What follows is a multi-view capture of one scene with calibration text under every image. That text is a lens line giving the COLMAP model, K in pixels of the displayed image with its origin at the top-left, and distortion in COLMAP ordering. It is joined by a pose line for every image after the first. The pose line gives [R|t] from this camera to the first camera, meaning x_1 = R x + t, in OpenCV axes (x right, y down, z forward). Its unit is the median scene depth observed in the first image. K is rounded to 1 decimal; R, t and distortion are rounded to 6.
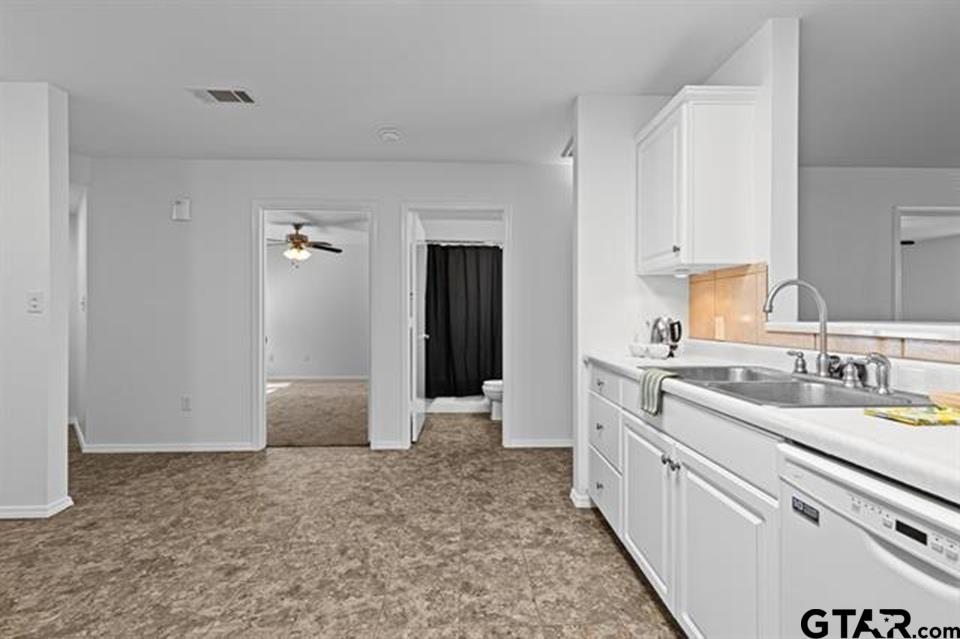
lens RADIAL K [[432.8, 0, 479.1], [0, 432.8, 317.3], [0, 0, 1]] dist [0.005257, -0.000201]
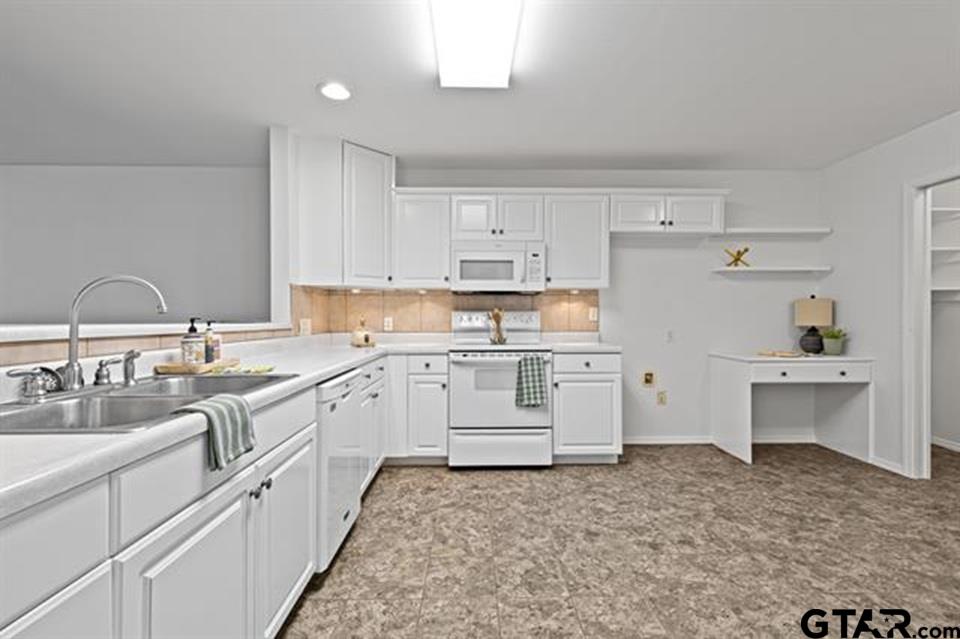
lens RADIAL K [[432.4, 0, 481.0], [0, 432.4, 315.9], [0, 0, 1]] dist [0.004621, 0.000156]
pose [[-0.999920, -0.001266, 0.012613, -0.004930], [-0.001201, 0.999986, 0.005165, -0.007859], [-0.012619, 0.005149, -0.999907, 1.253488]]
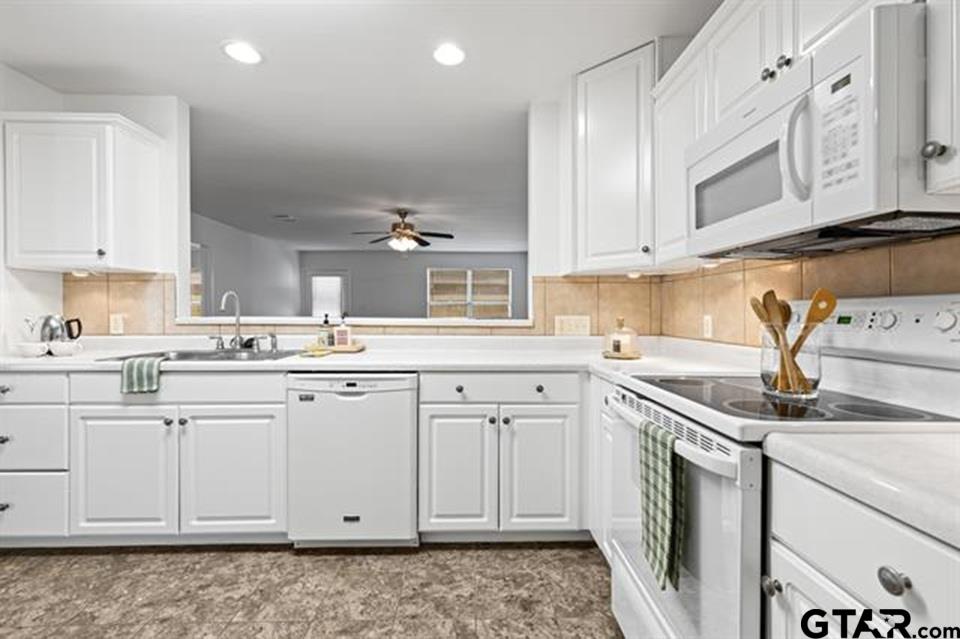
lens RADIAL K [[432.4, 0, 481.0], [0, 432.4, 315.9], [0, 0, 1]] dist [0.004621, 0.000156]
pose [[0.009716, -0.008428, 0.999917, -0.610688], [0.004997, 0.999952, 0.008379, -0.001372], [-0.999940, 0.004915, 0.009758, 0.021439]]
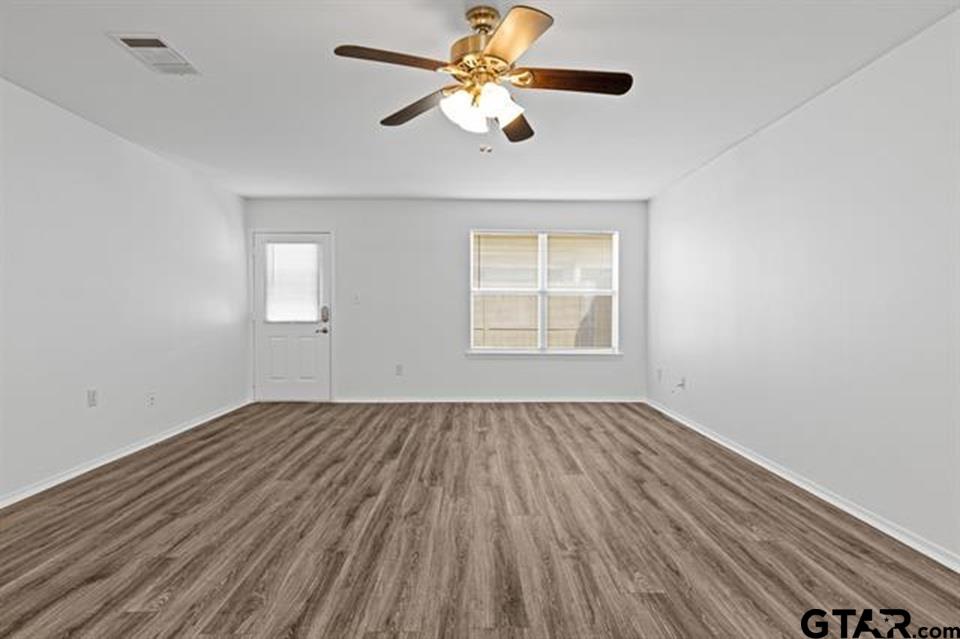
lens RADIAL K [[489.6, 0, 483.9], [0, 489.6, 315.3], [0, 0, 1]] dist [-0.003513, -0.000466]
pose [[0.007717, -0.017479, 0.999817, 0.943473], [0.002065, 0.999845, 0.017463, -0.011723], [-0.999968, 0.001930, 0.007752, 0.502706]]
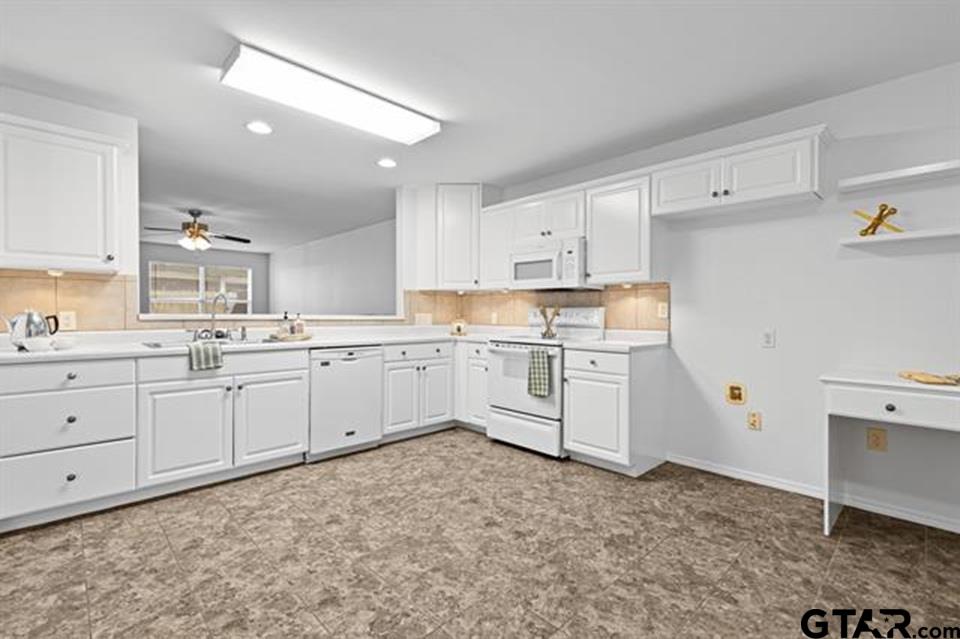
lens RADIAL K [[432.8, 0, 479.1], [0, 432.8, 317.3], [0, 0, 1]] dist [0.005257, -0.000201]
pose [[-0.667944, -0.012705, 0.744103, -1.152457], [-0.001313, 0.999873, 0.015894, -0.005011], [-0.744210, 0.009639, -0.667876, 0.995525]]
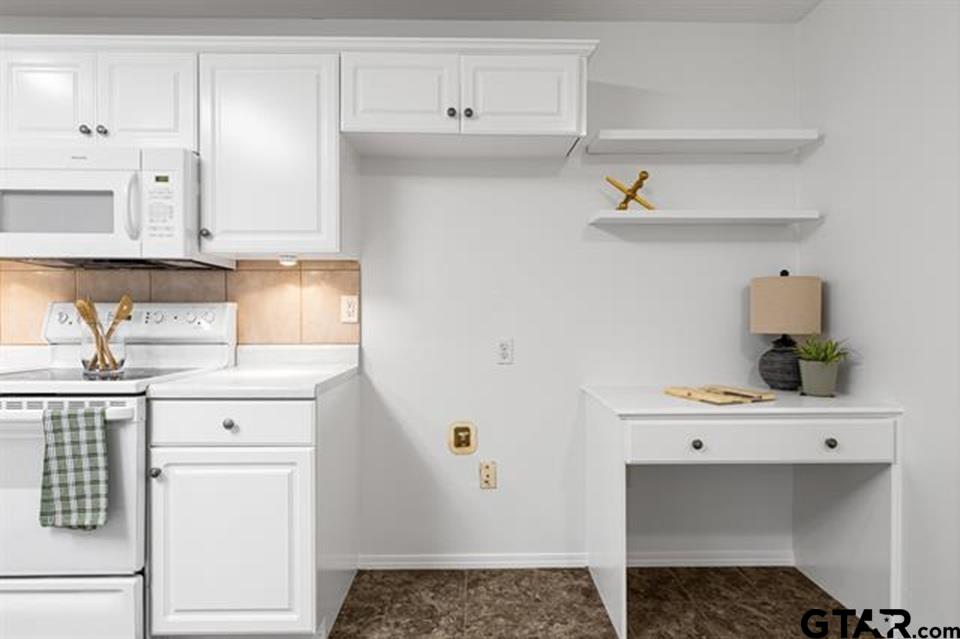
lens RADIAL K [[498.1, 0, 476.8], [0, 498.1, 314.6], [0, 0, 1]] dist [-0.003921, -0.000875]
pose [[-0.999805, -0.001950, 0.019631, -0.723413], [-0.001780, 0.999961, 0.008675, -0.004090], [-0.019647, 0.008638, -0.999770, 0.491083]]
